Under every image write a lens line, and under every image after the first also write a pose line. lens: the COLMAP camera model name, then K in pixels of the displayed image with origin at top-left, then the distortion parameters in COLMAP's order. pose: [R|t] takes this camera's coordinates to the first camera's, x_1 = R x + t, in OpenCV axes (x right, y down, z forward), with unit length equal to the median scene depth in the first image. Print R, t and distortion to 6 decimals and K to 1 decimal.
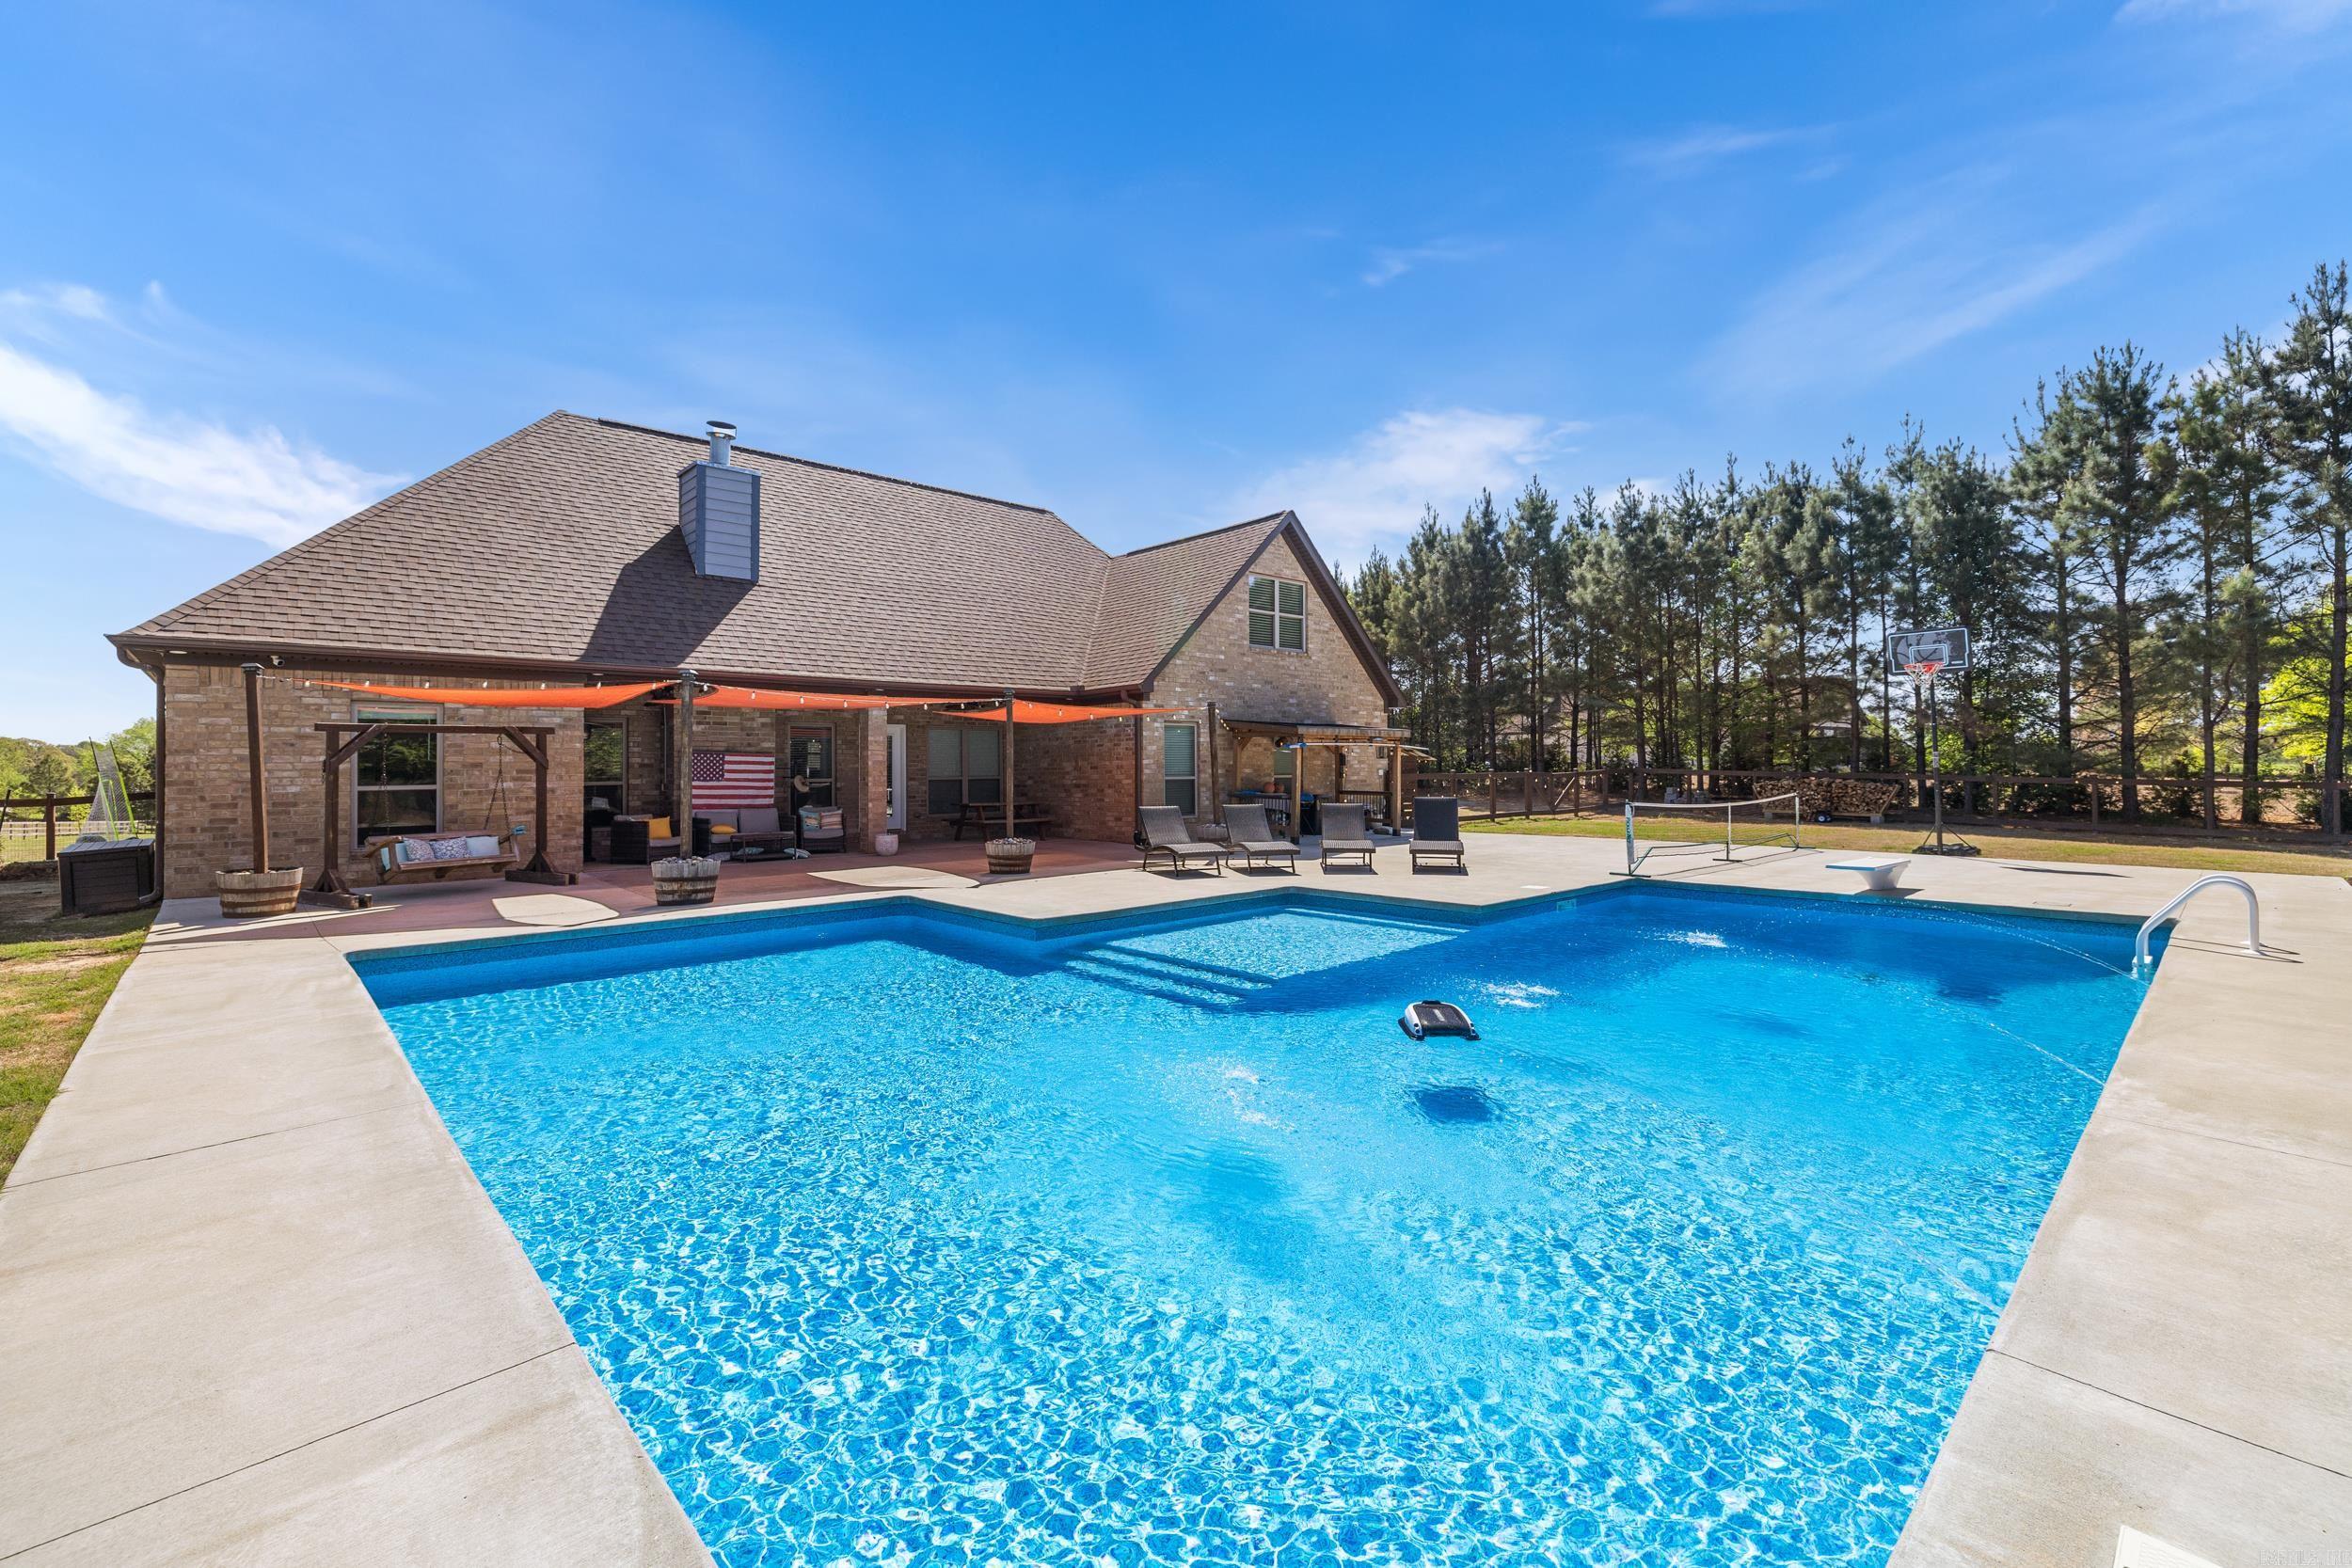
lens RADIAL K [[996.7, 0, 1186.0], [0, 996.7, 761.6], [0, 0, 1]] dist [0.000773, -0.000688]
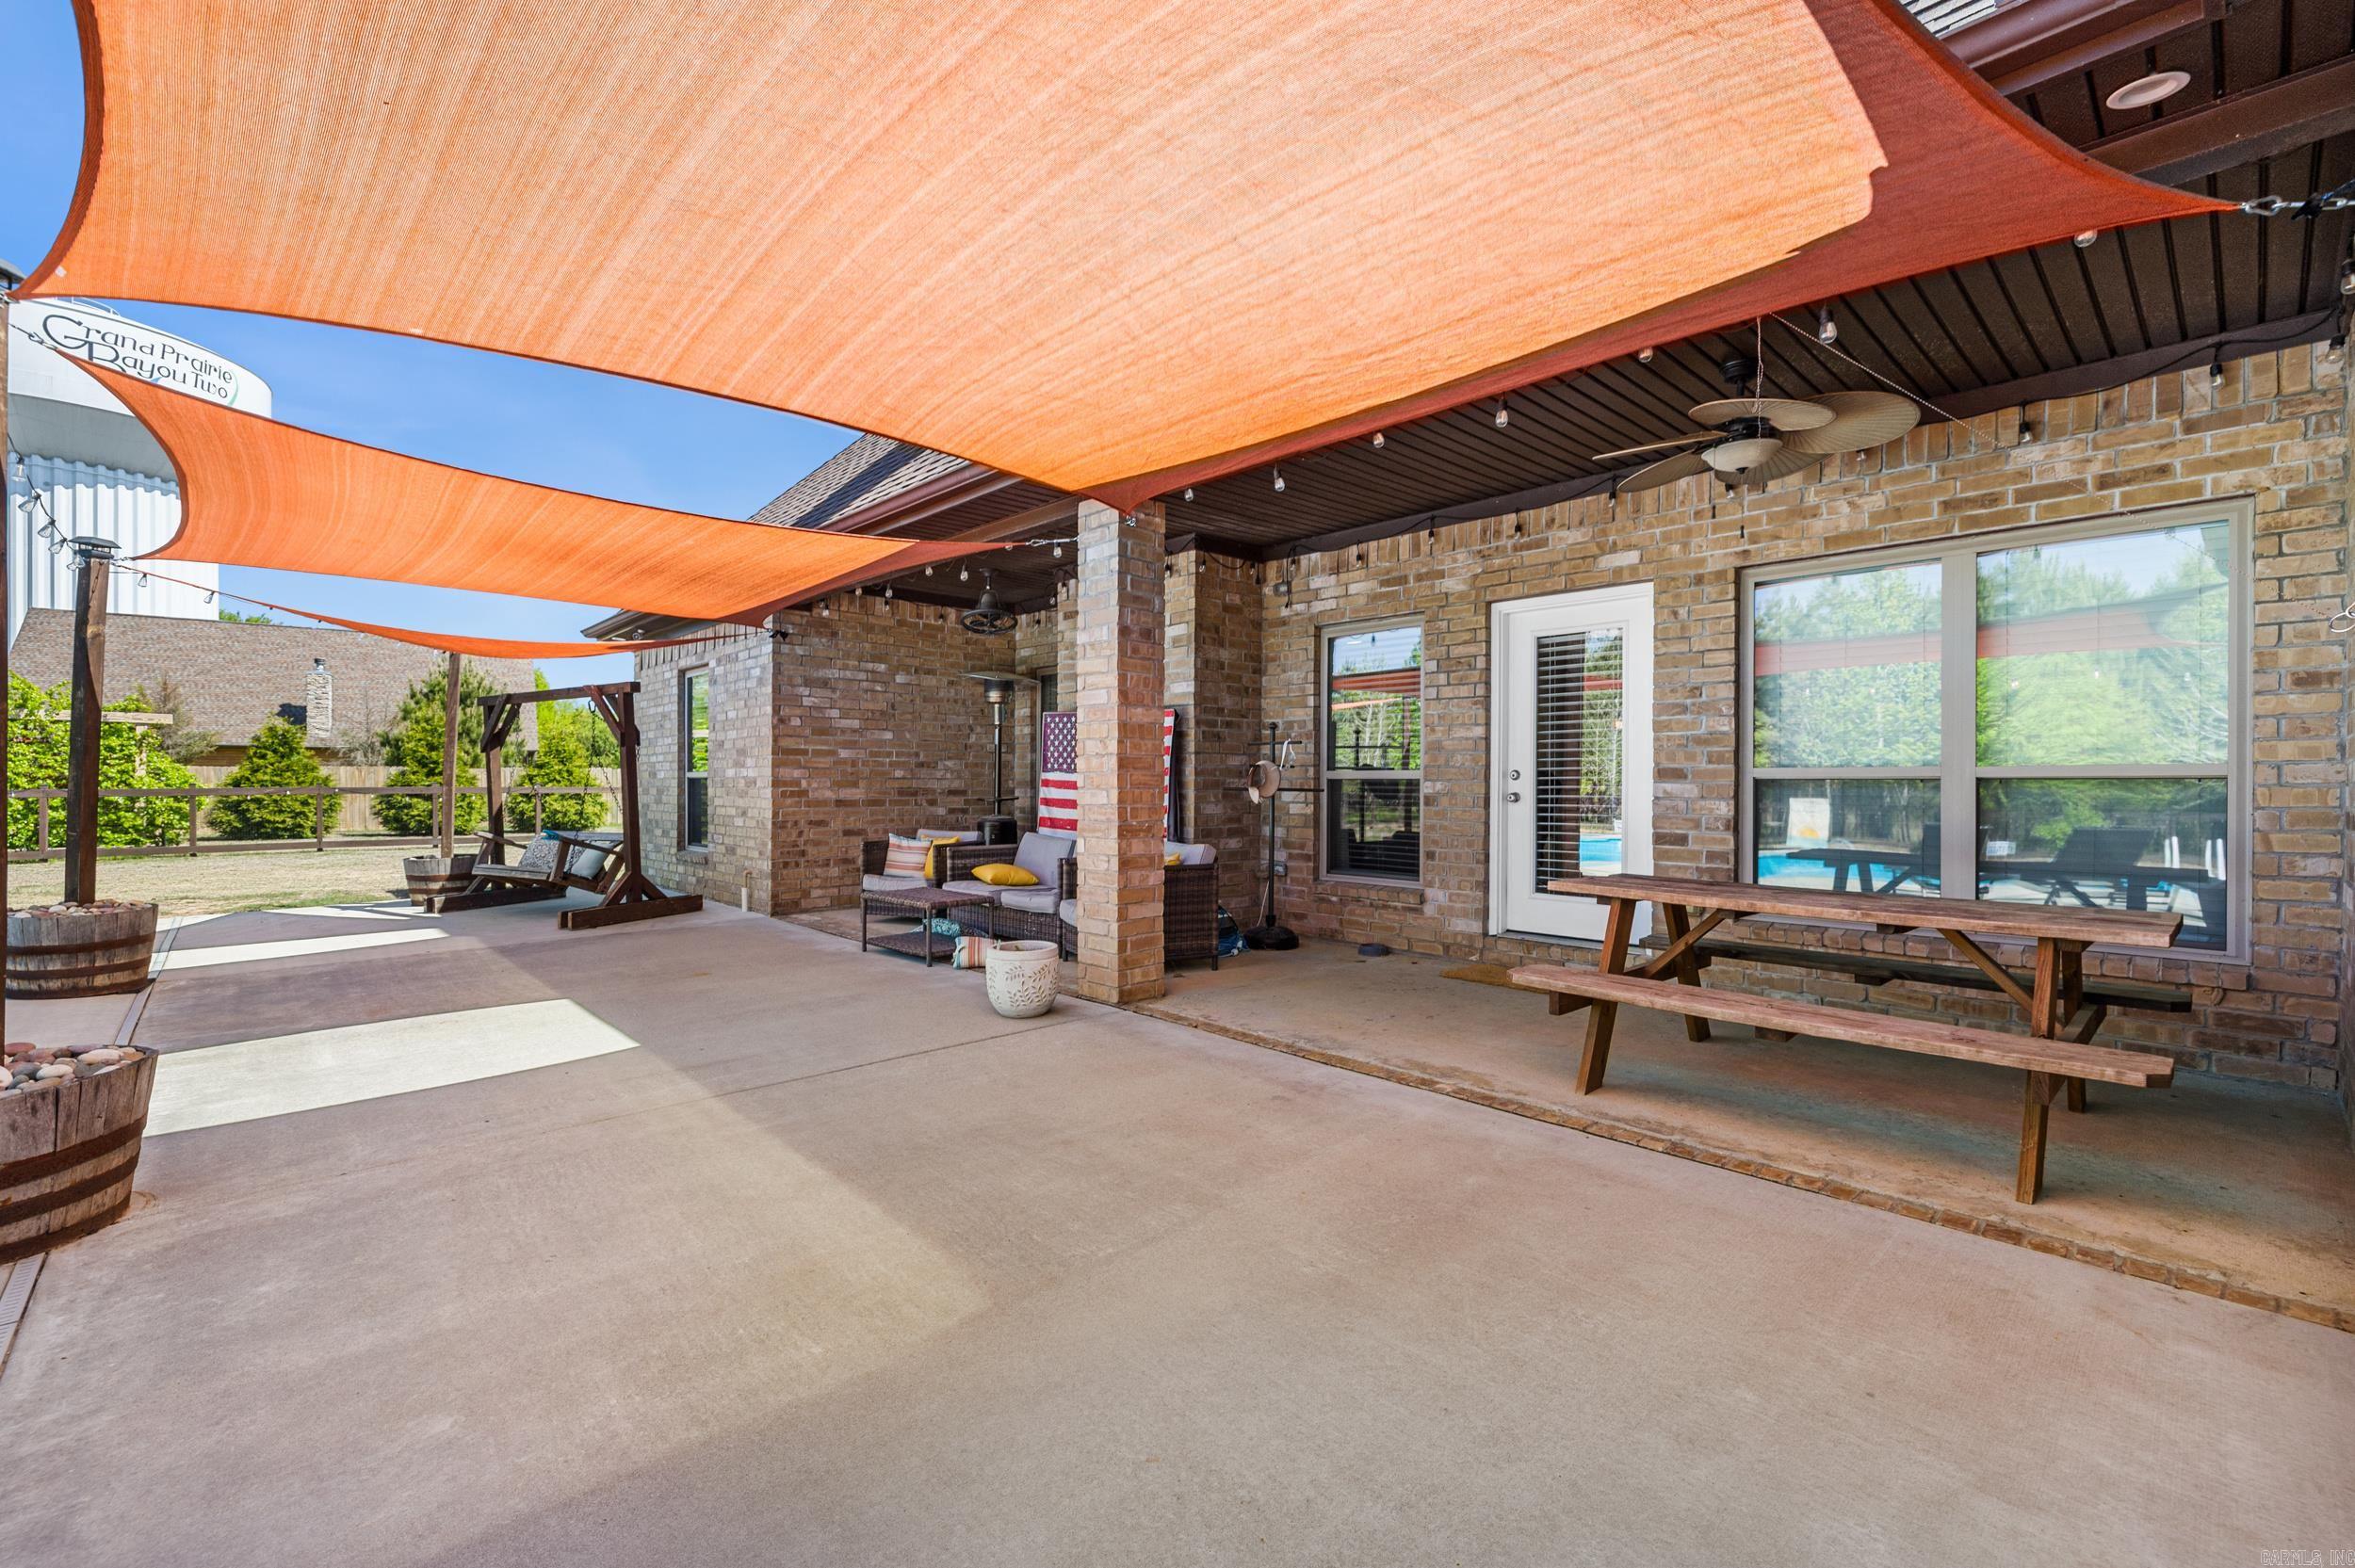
lens RADIAL K [[997.9, 0, 1171.7], [0, 997.9, 789.1], [0, 0, 1]] dist [0.000773, -0.000688]
pose [[-0.000754, 0.012447, -0.999922, 0.000289], [0.000604, 0.999922, 0.012447, 0.013207], [1.000000, -0.000595, -0.000761, 0.641423]]
